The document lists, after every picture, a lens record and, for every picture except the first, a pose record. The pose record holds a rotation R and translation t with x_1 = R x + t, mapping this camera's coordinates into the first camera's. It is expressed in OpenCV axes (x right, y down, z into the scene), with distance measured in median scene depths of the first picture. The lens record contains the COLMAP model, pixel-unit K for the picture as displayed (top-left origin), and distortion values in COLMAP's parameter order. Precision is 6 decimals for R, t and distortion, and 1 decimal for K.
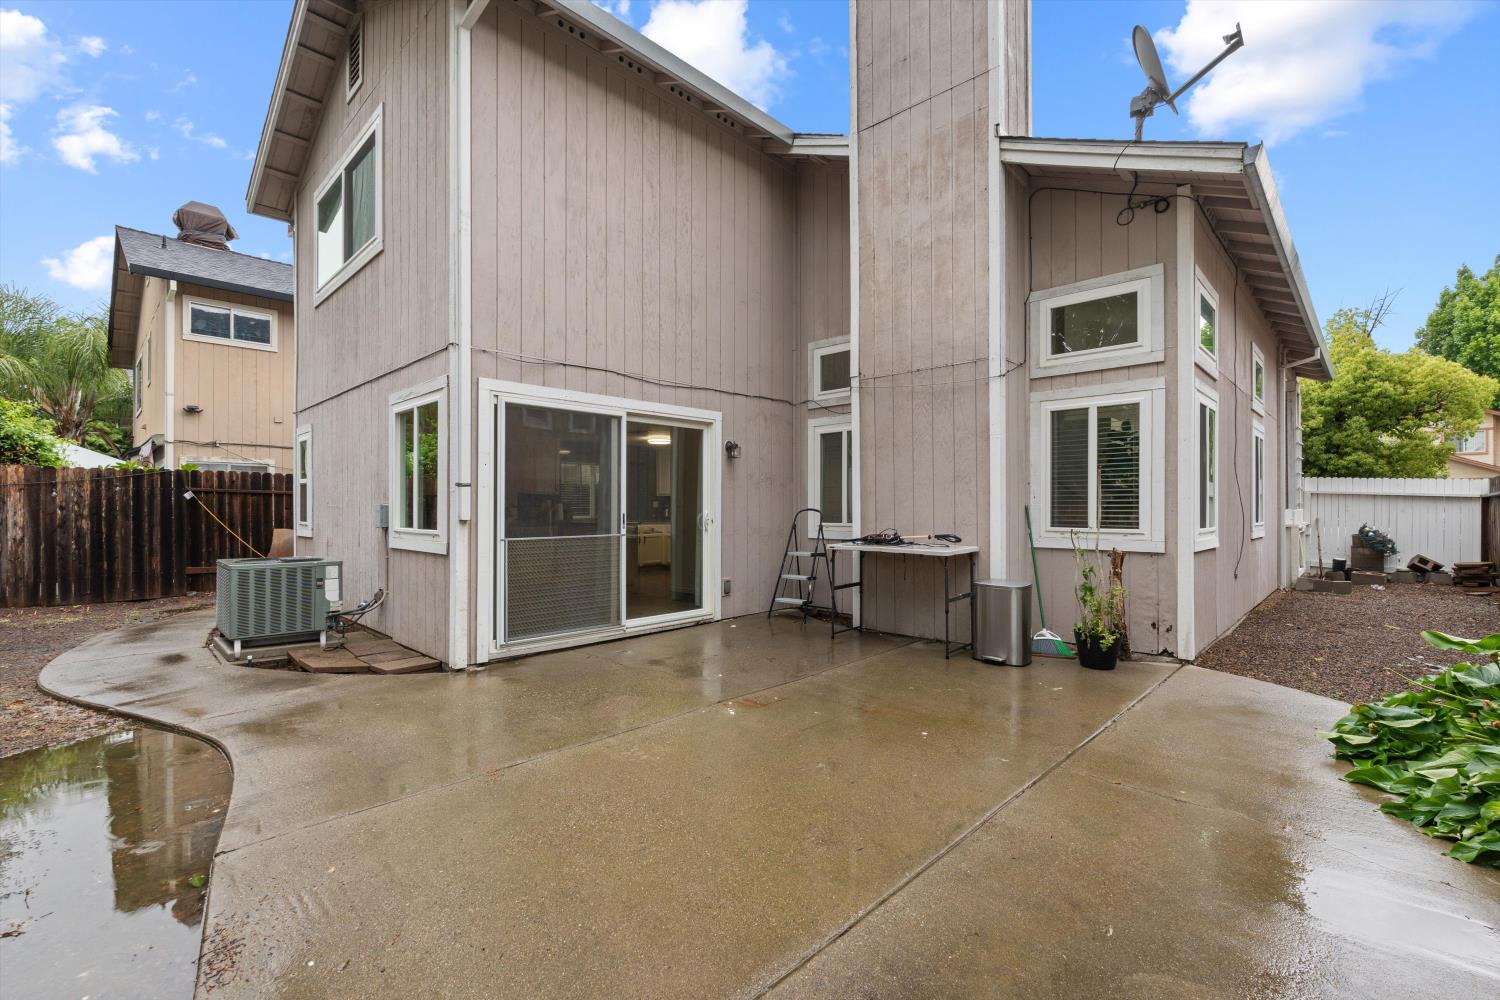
lens RADIAL K [[656.5, 0, 754.3], [0, 656.5, 502.1], [0, 0, 1]] dist [-0.002658, 0.000326]
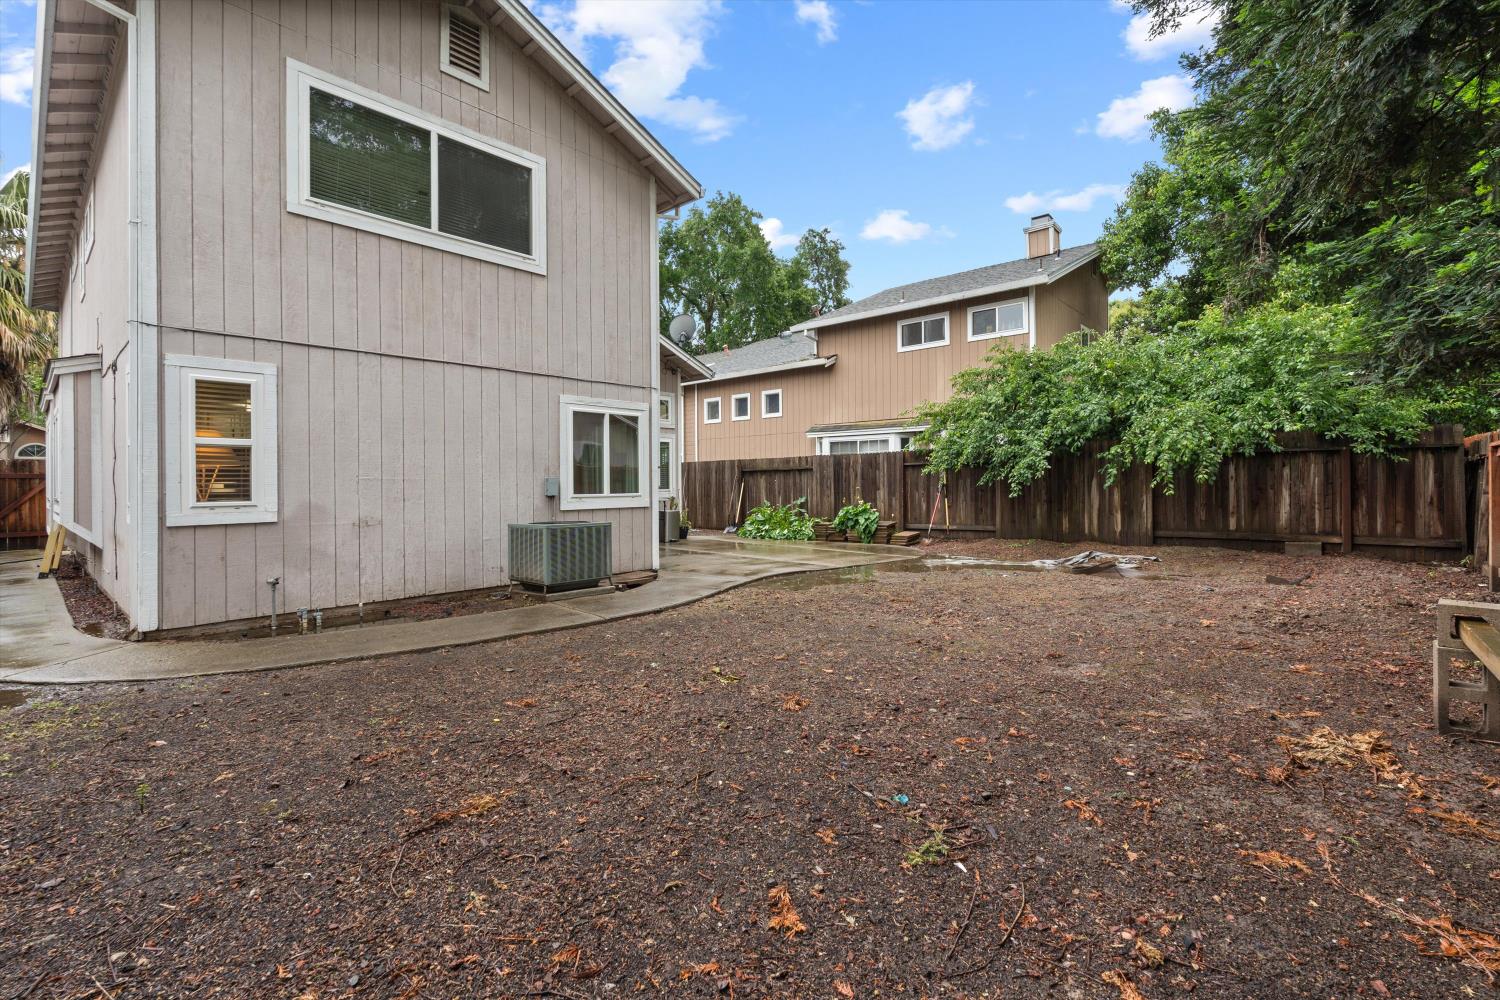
lens RADIAL K [[656.5, 0, 754.3], [0, 656.5, 502.1], [0, 0, 1]] dist [-0.002658, 0.000326]
pose [[-0.026092, -0.028179, 0.999262, -1.973053], [0.000814, 0.999602, 0.028210, 0.016649], [-0.999659, 0.001550, -0.026059, 0.666878]]
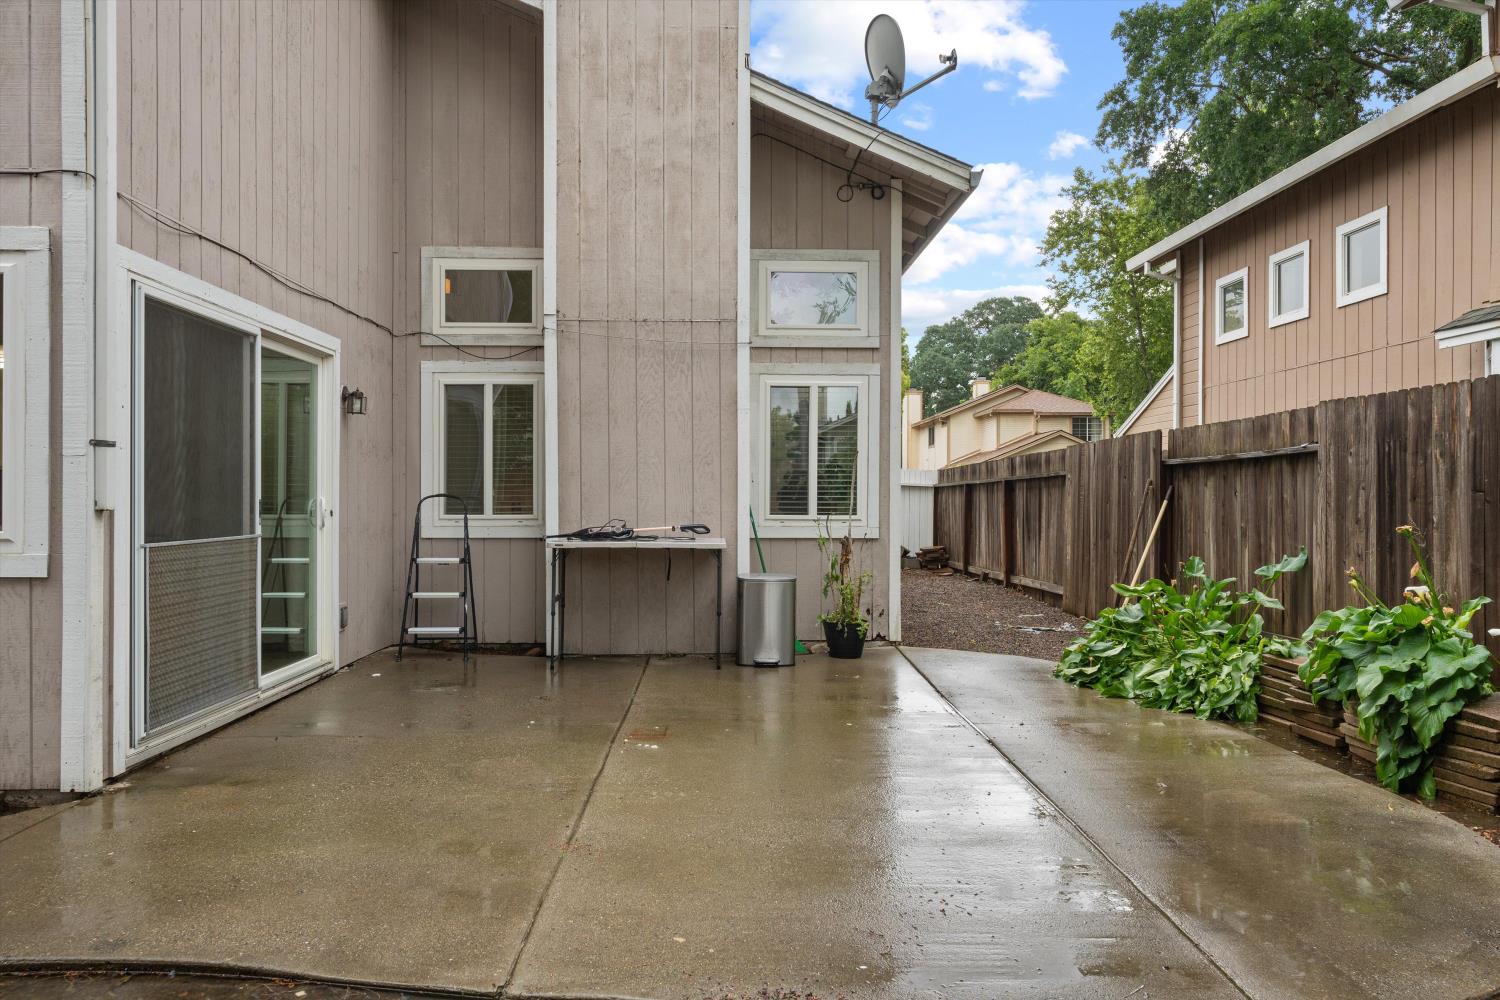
lens RADIAL K [[1041.7, 0, 750.0], [0, 1041.7, 500.0], [0, 0, 1]] dist [-0.003866, 0.003808]
pose [[0.693141, 0.000621, 0.720802, -0.601502], [-0.007543, 0.999951, 0.006393, 0.008689], [-0.720763, -0.009868, 0.693112, 0.029384]]
